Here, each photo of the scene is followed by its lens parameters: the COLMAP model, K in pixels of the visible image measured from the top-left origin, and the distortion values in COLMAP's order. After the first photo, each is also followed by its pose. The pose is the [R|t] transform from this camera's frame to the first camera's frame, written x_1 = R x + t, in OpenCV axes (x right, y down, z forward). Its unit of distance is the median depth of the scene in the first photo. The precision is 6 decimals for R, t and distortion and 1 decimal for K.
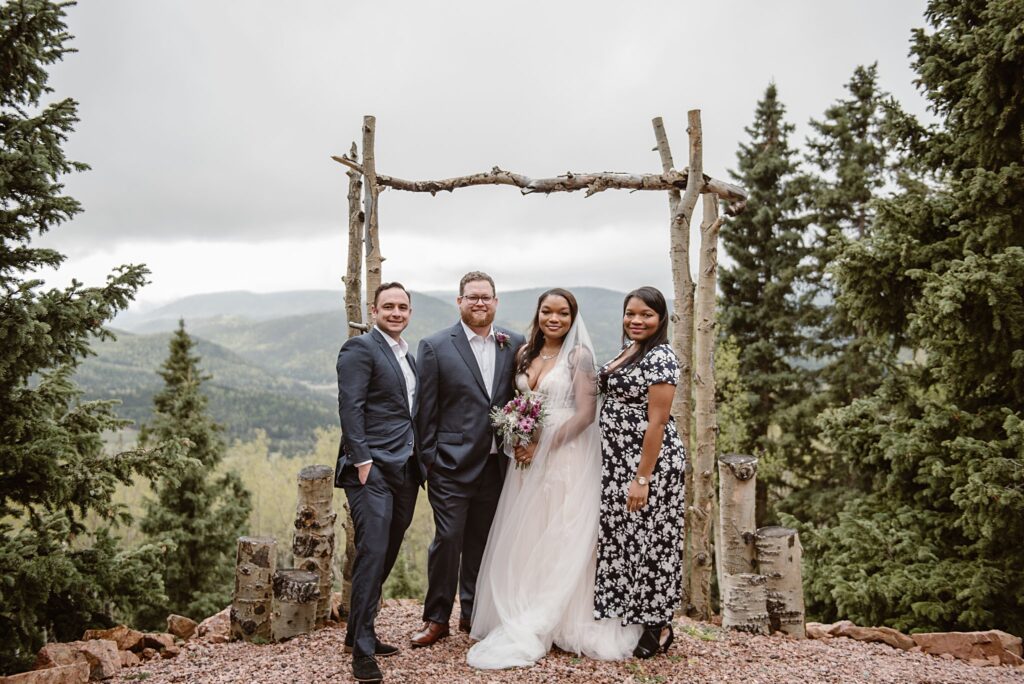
lens RADIAL K [[1009.1, 0, 478.3], [0, 1009.1, 328.9], [0, 0, 1]] dist [0.022242, 0.000000]
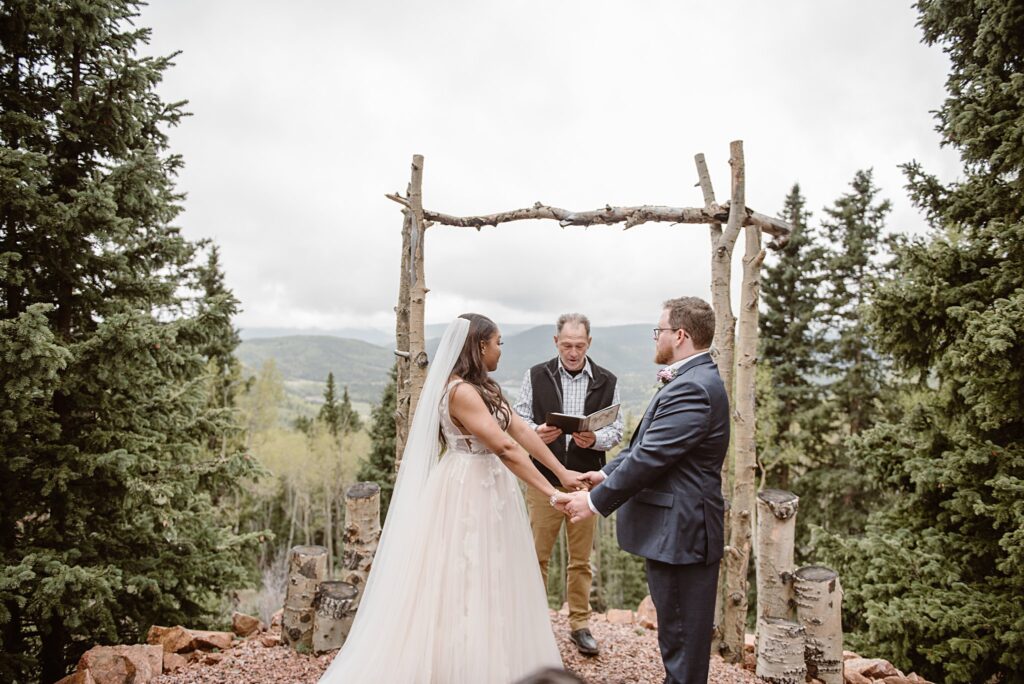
lens RADIAL K [[603.8, 0, 525.6], [0, 603.8, 340.2], [0, 0, 1]] dist [-0.044170, 0.003533]
pose [[0.991161, 0.017721, -0.131476, 0.087062], [-0.019359, 0.999750, -0.011194, -0.012313], [0.131245, 0.013640, 0.991256, 0.386482]]
